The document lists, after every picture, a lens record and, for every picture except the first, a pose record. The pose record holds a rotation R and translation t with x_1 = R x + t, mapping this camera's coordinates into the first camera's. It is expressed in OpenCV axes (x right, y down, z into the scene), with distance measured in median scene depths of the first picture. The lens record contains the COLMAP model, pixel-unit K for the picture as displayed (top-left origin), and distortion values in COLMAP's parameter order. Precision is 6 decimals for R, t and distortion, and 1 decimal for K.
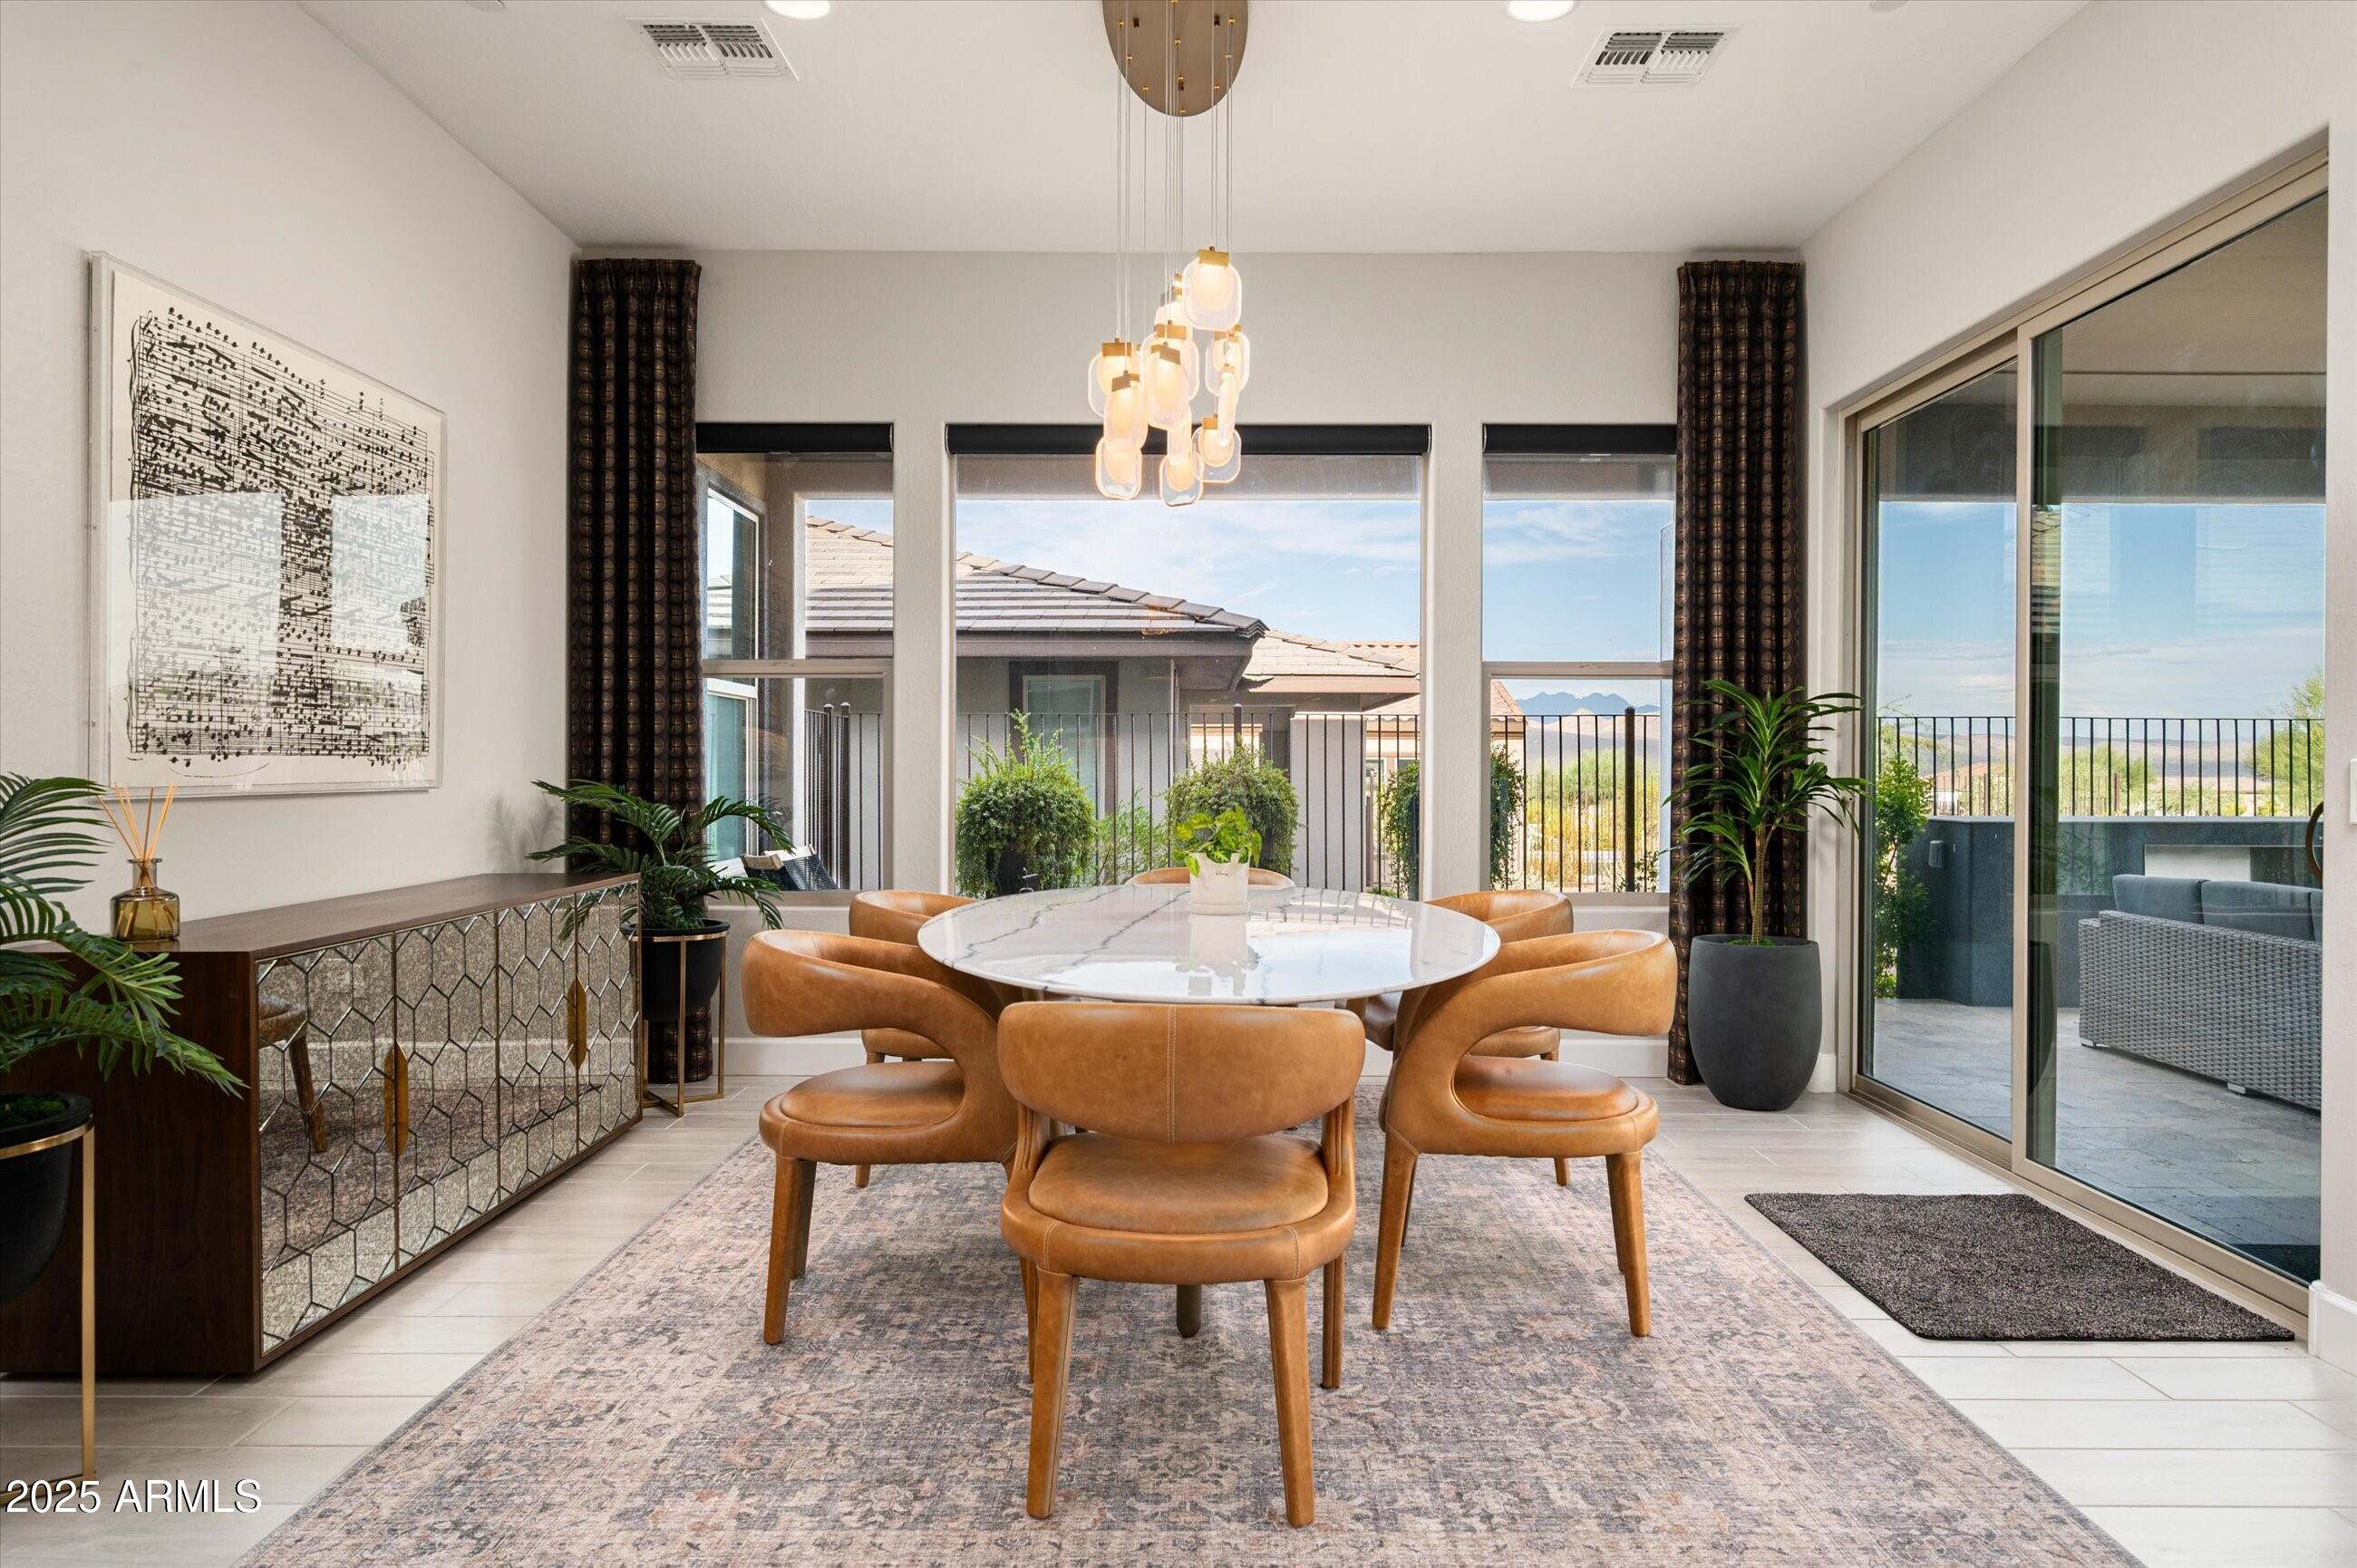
lens RADIAL K [[1499.6, 0, 1206.0], [0, 1499.6, 776.4], [0, 0, 1]] dist [0.001082, -0.000788]
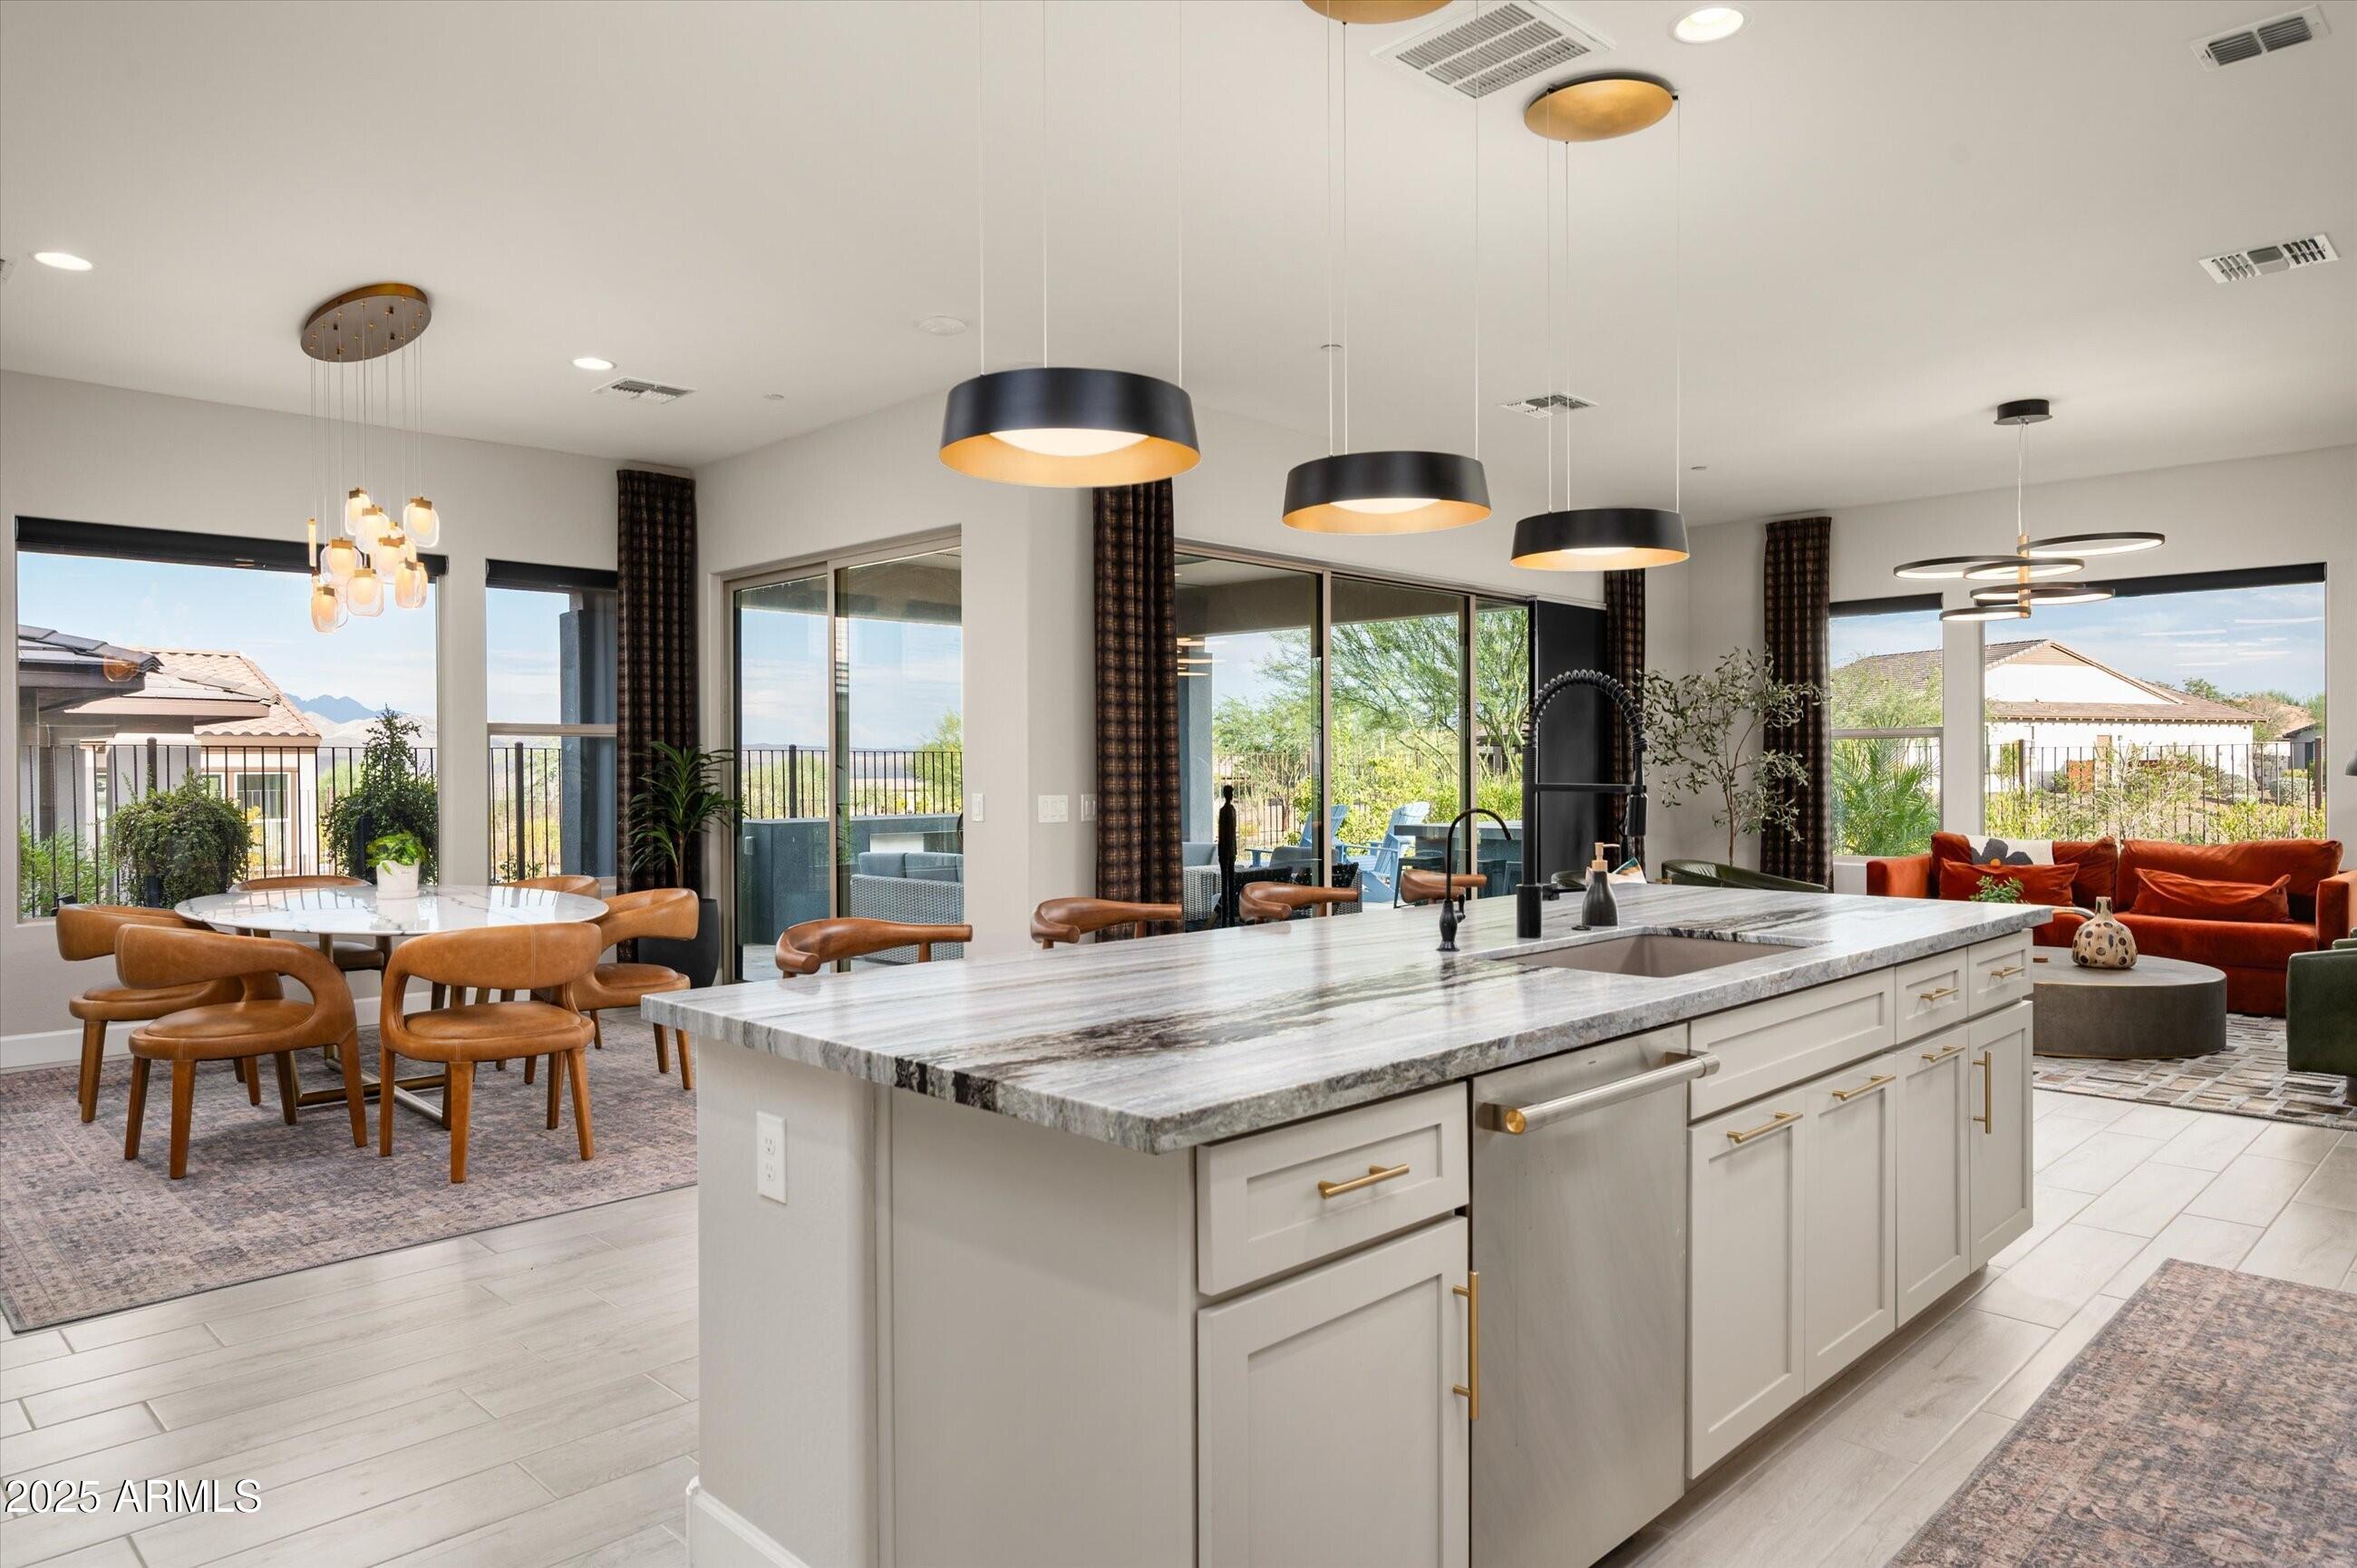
lens RADIAL K [[1499.6, 0, 1206.0], [0, 1499.6, 776.4], [0, 0, 1]] dist [0.001082, -0.000788]
pose [[0.691993, -0.010044, 0.721834, -0.386081], [0.010870, 0.999935, 0.003493, -0.023874], [-0.721822, 0.005429, 0.692057, -0.505685]]
